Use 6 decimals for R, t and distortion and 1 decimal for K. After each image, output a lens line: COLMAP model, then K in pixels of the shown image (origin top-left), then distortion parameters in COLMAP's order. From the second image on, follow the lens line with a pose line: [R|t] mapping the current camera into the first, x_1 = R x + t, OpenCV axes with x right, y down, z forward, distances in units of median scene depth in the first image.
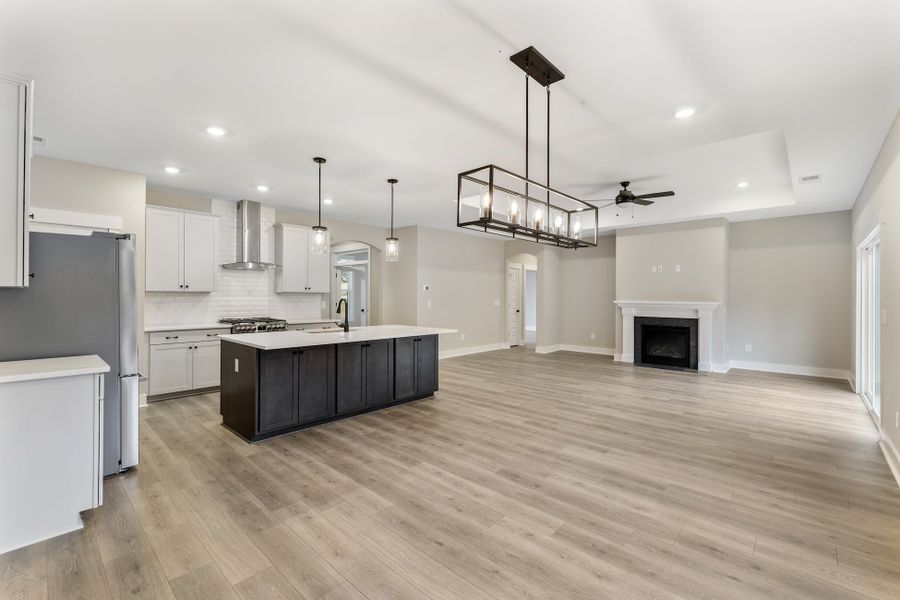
lens RADIAL K [[389.5, 0, 446.0], [0, 389.5, 298.4], [0, 0, 1]] dist [0.001298, 0.000064]
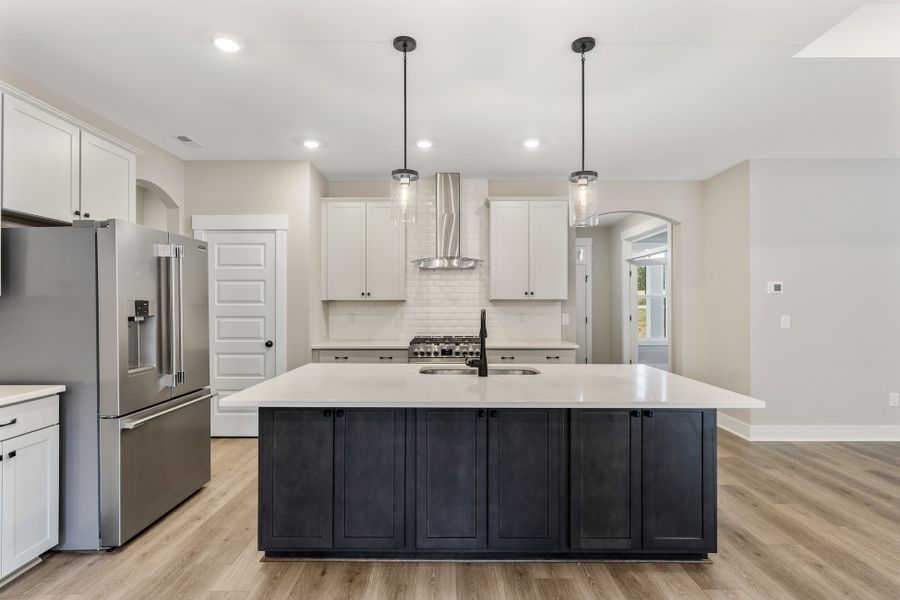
lens RADIAL K [[441.3, 0, 466.0], [0, 441.3, 307.8], [0, 0, 1]] dist [0.000632, -0.000547]
pose [[0.684538, -0.001840, -0.728975, 0.117570], [-0.000363, 0.999996, -0.002865, 0.000089], [0.728977, 0.002226, 0.684534, 0.495683]]
